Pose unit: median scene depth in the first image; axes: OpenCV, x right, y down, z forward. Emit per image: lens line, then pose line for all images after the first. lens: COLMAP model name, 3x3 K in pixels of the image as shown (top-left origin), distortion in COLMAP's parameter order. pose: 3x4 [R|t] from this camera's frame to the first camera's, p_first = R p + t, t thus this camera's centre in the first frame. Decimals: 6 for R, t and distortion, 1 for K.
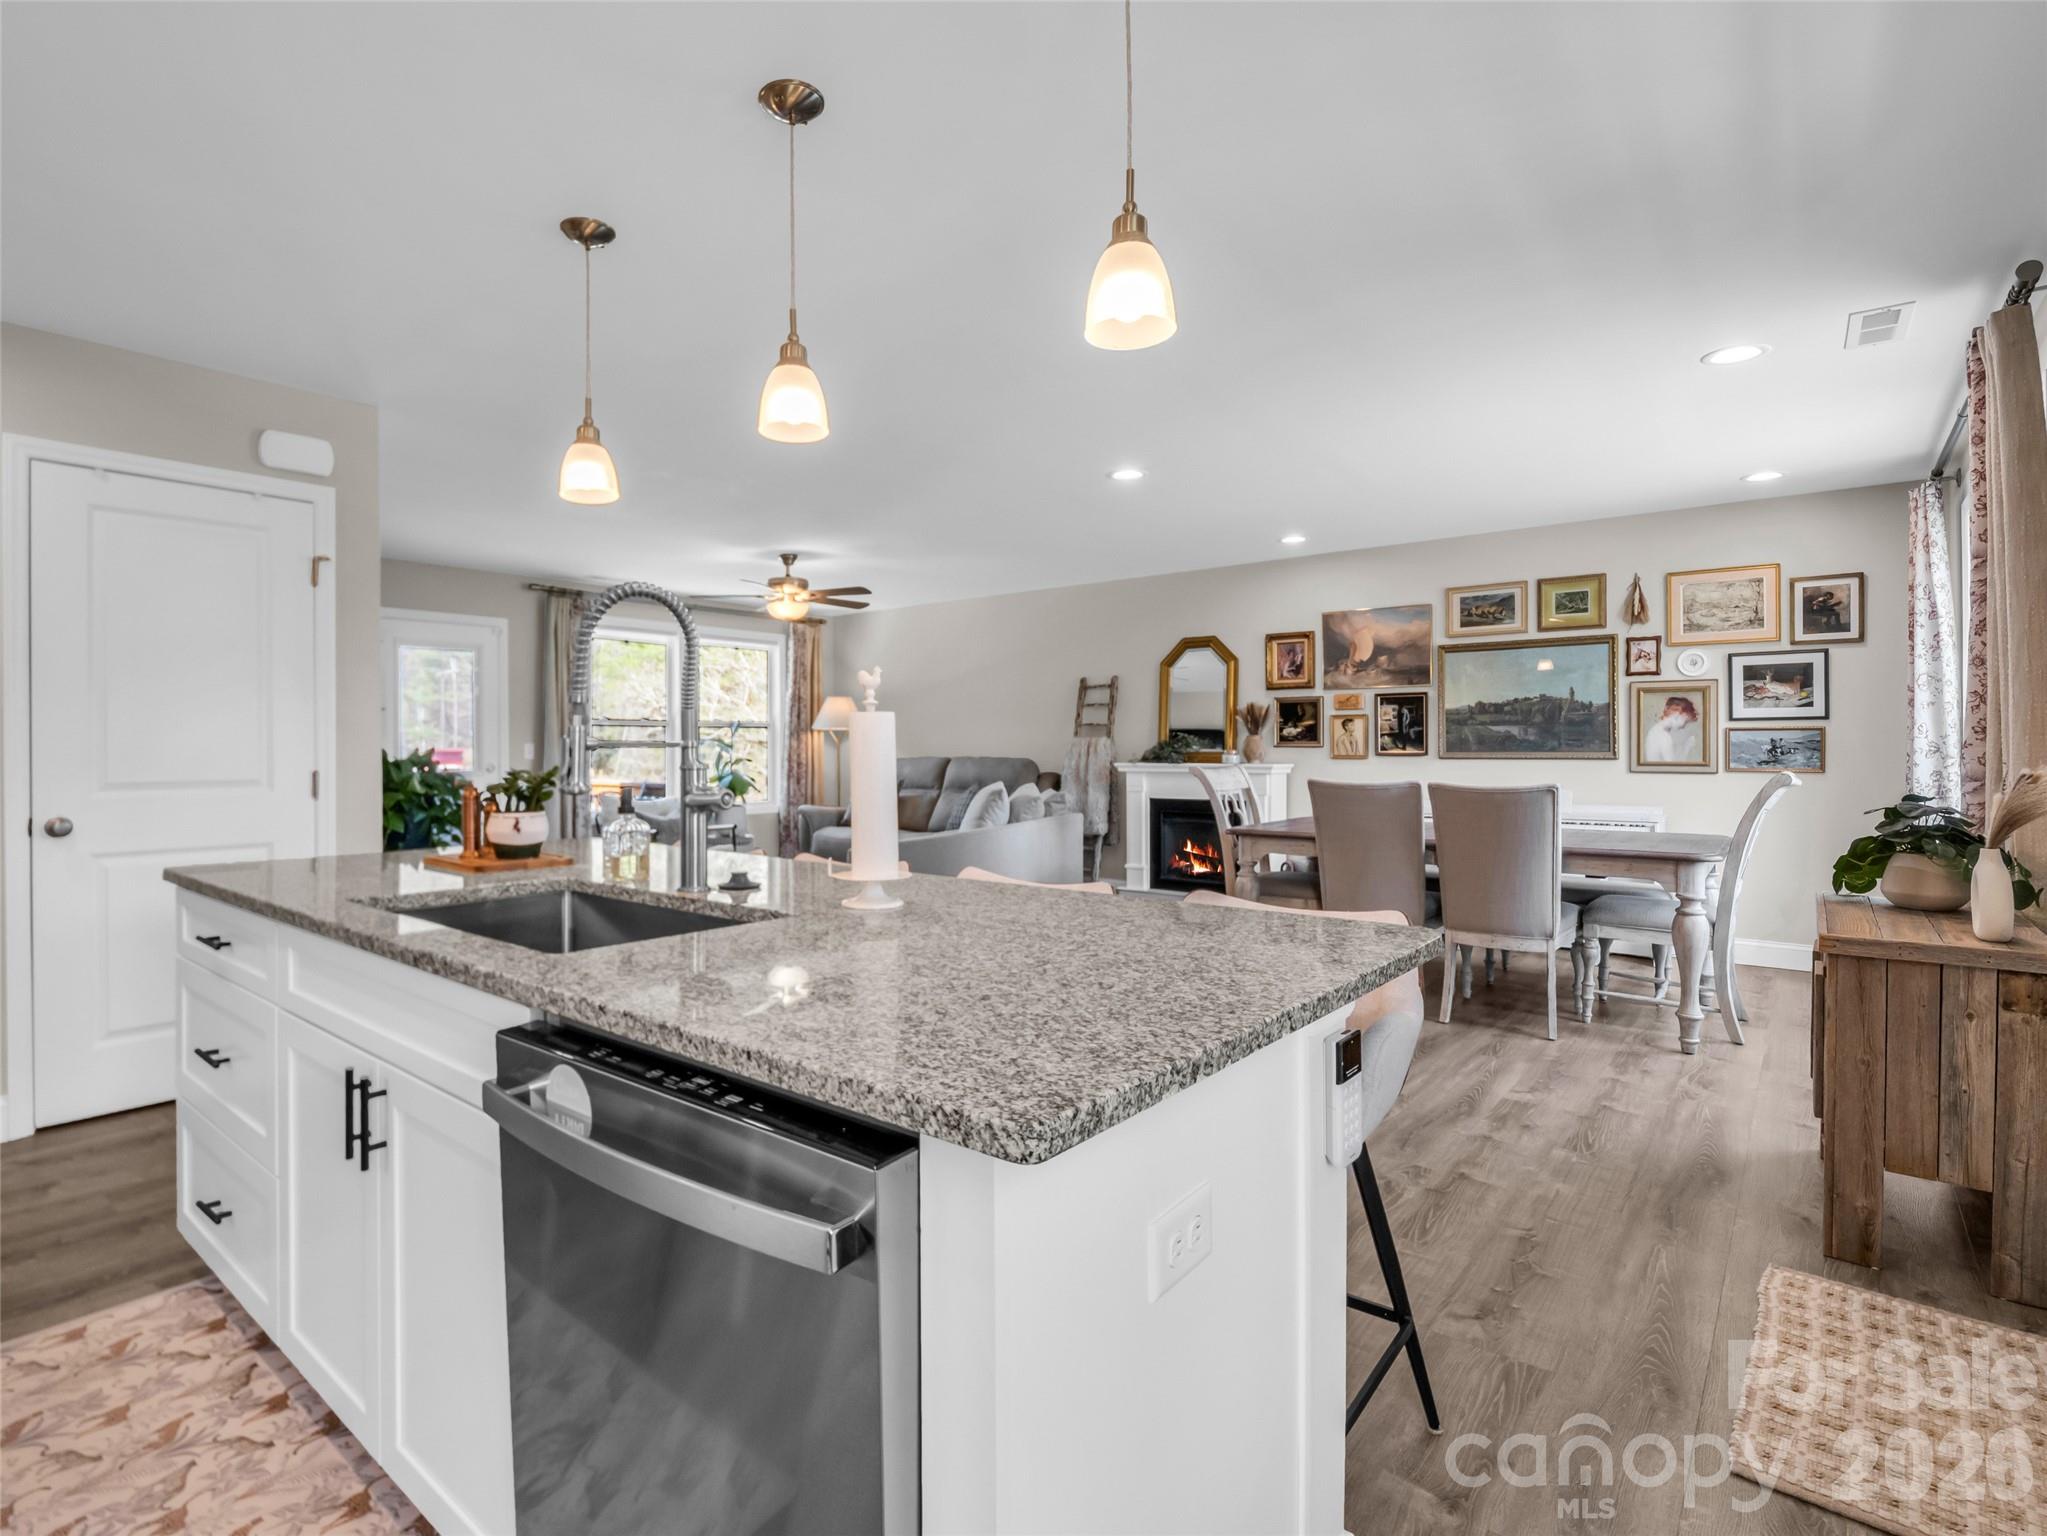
lens RADIAL K [[1008.7, 0, 973.4], [0, 1008.7, 765.0], [0, 0, 1]] dist [-0.003421, -0.008206]
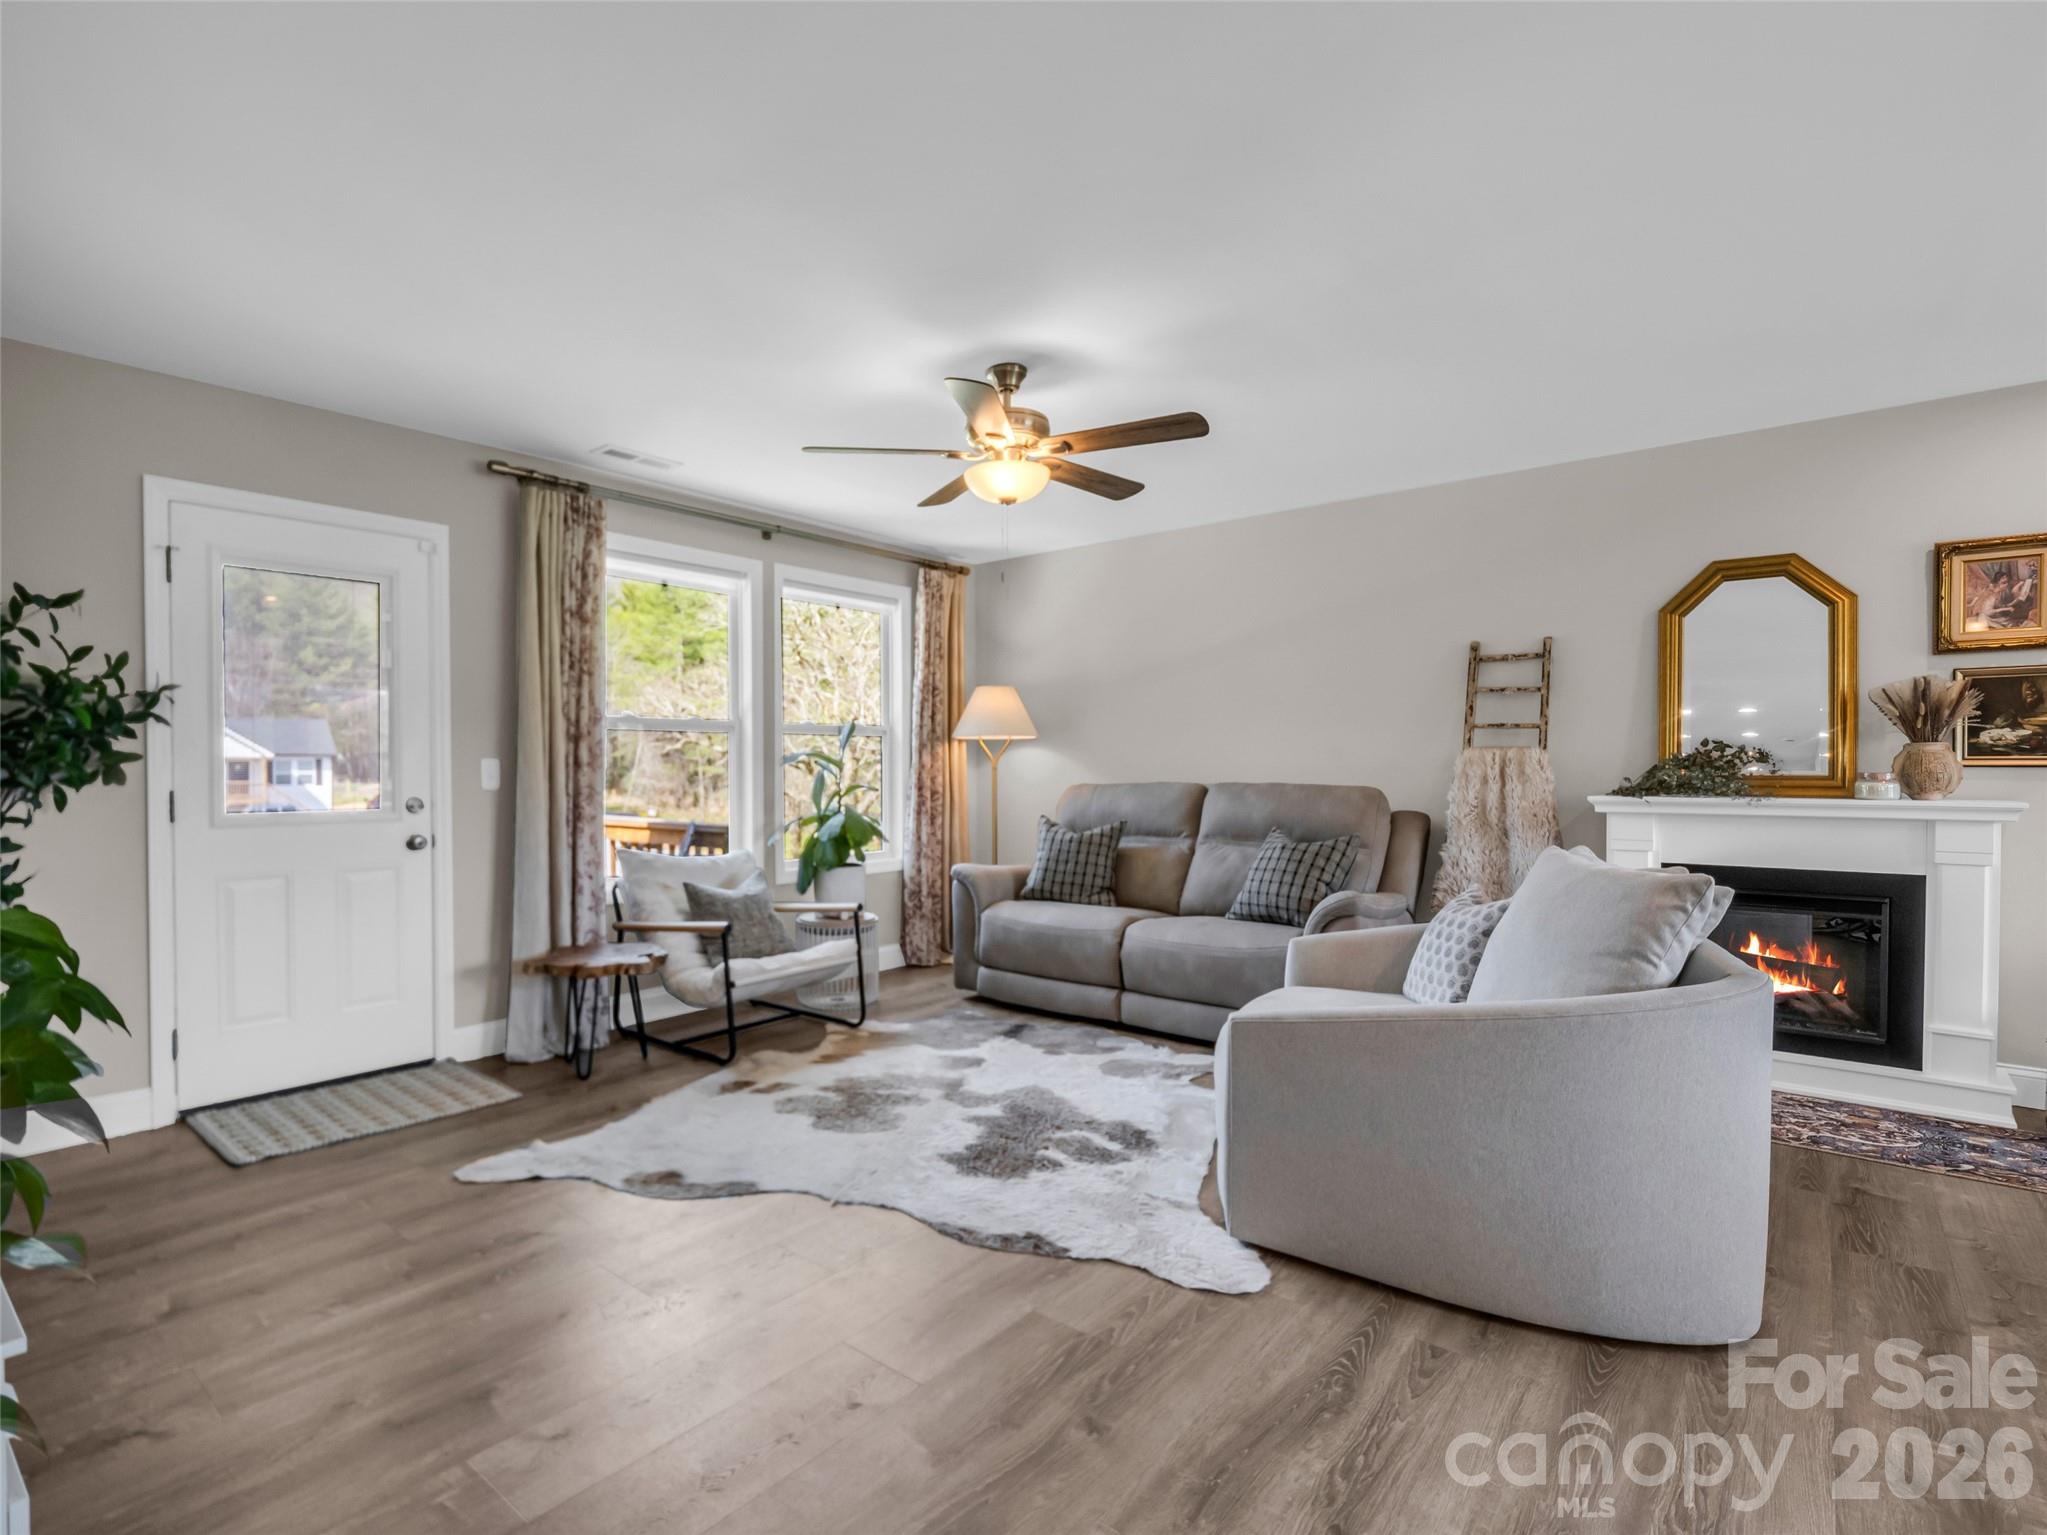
lens RADIAL K [[1008.7, 0, 973.4], [0, 1008.7, 764.5], [0, 0, 1]] dist [-0.003421, -0.008206]
pose [[0.999942, 0.000975, -0.010685, -0.198206], [-0.001190, 0.999798, -0.020058, -0.008690], [0.010663, 0.020069, 0.999742, 0.525175]]
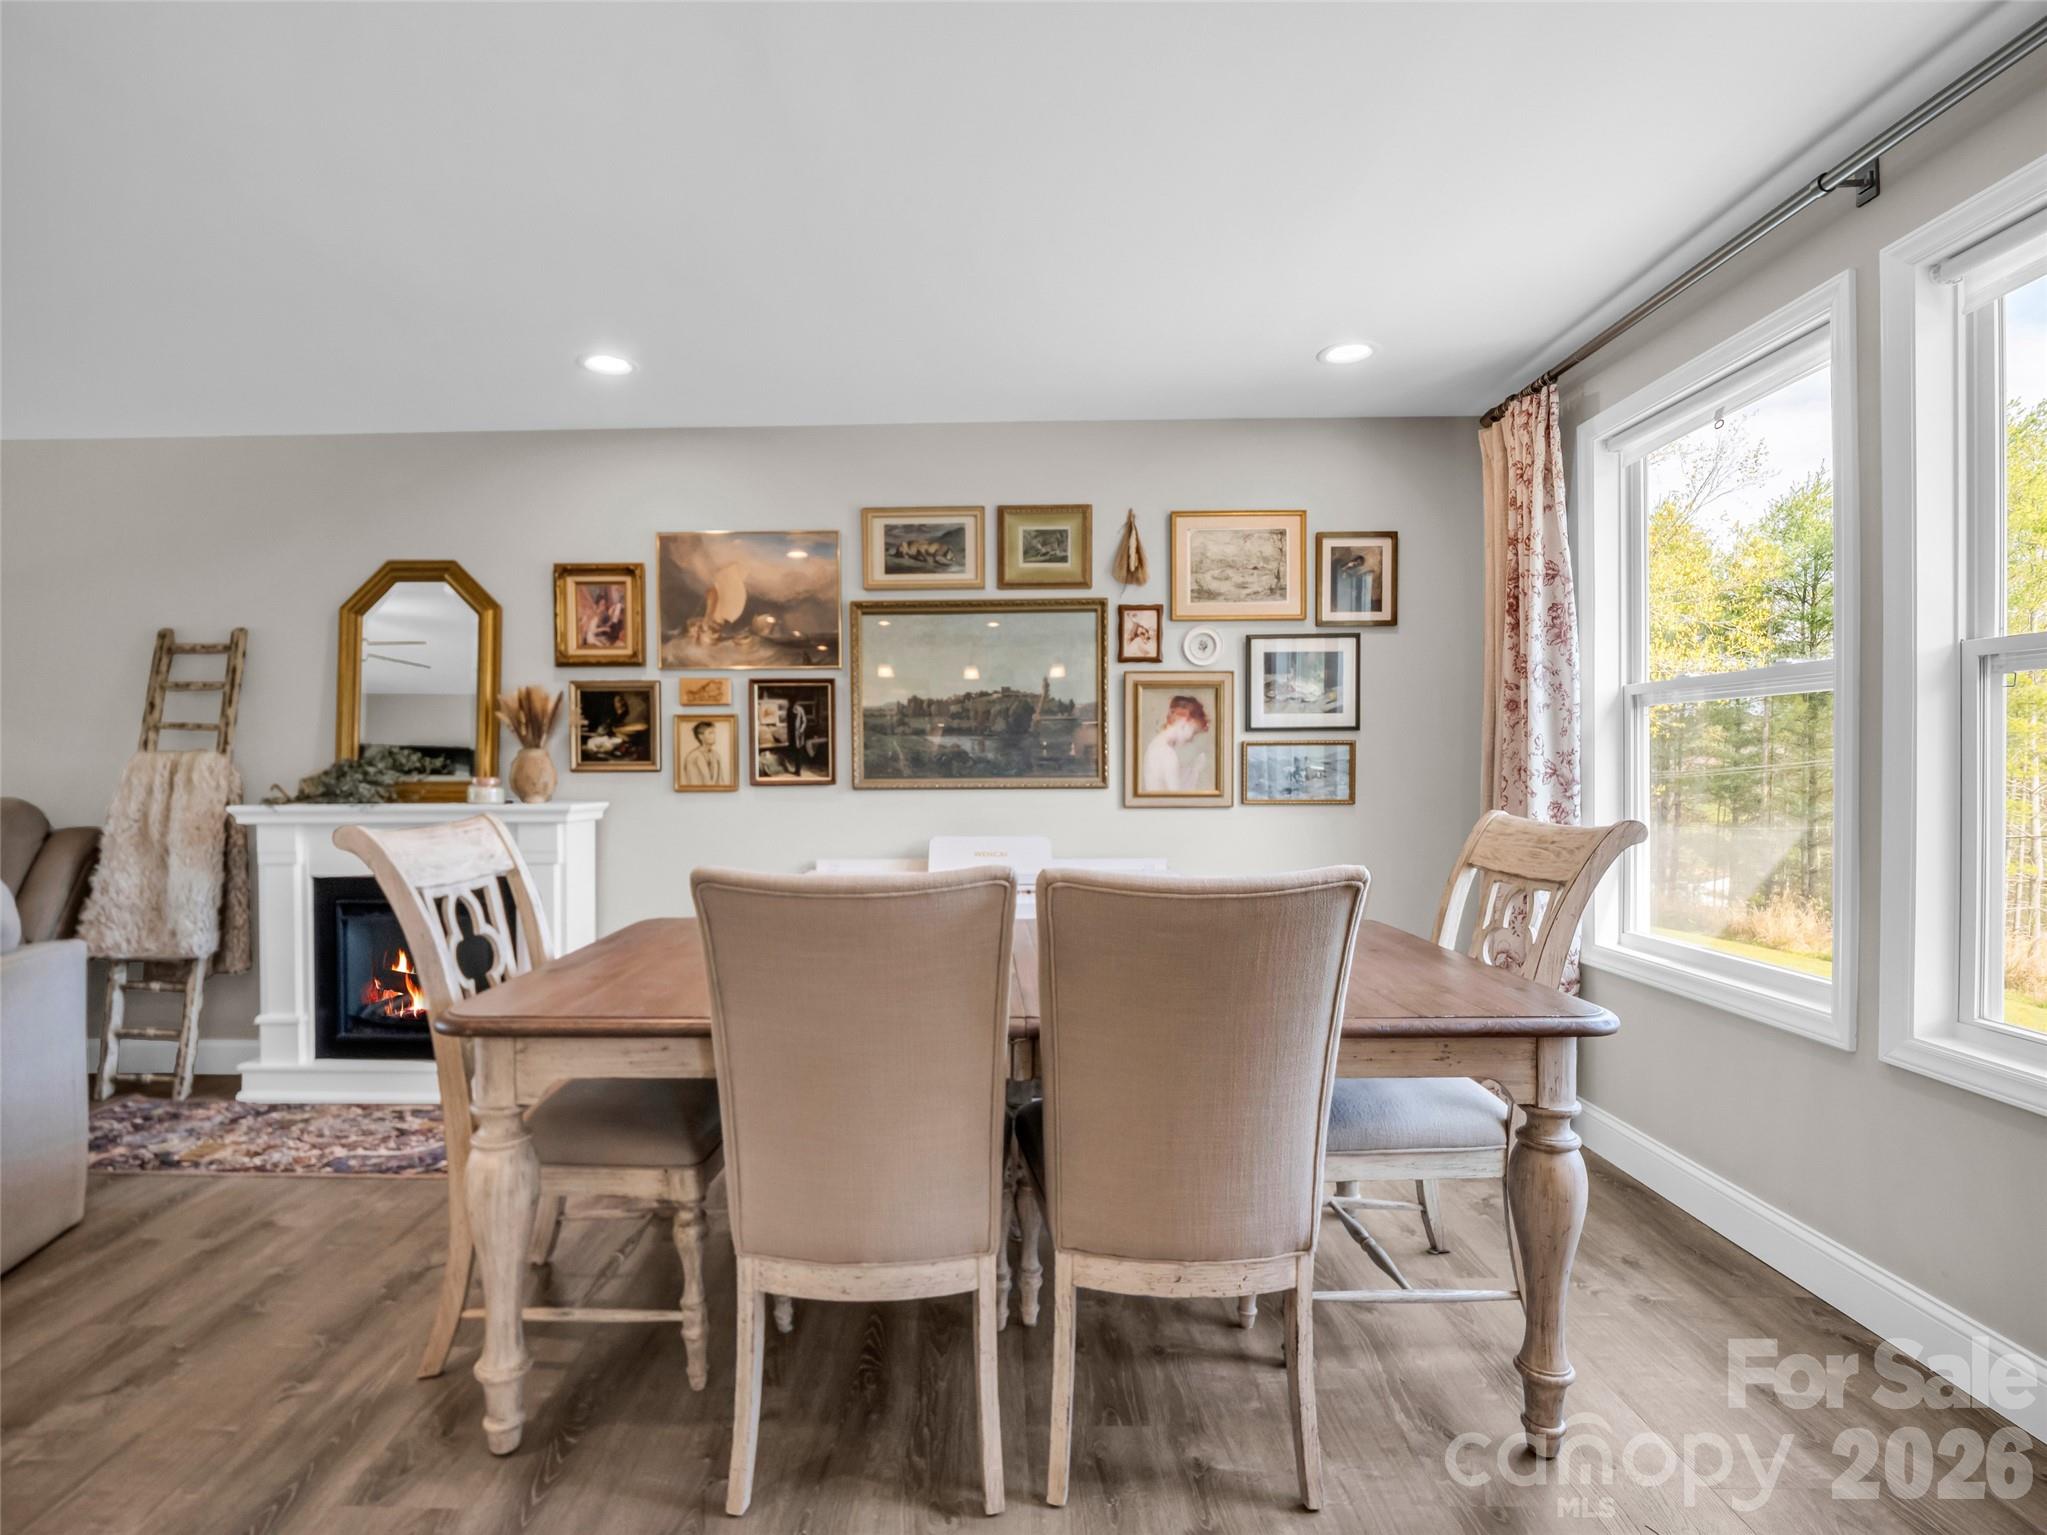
lens RADIAL K [[1008.9, 0, 962.9], [0, 1008.9, 774.1], [0, 0, 1]] dist [-0.007392, -0.000428]
pose [[0.786100, -0.005463, 0.618075, 0.134533], [0.014156, 0.999858, -0.009166, -0.008821], [-0.617937, 0.015954, 0.786065, 0.464377]]
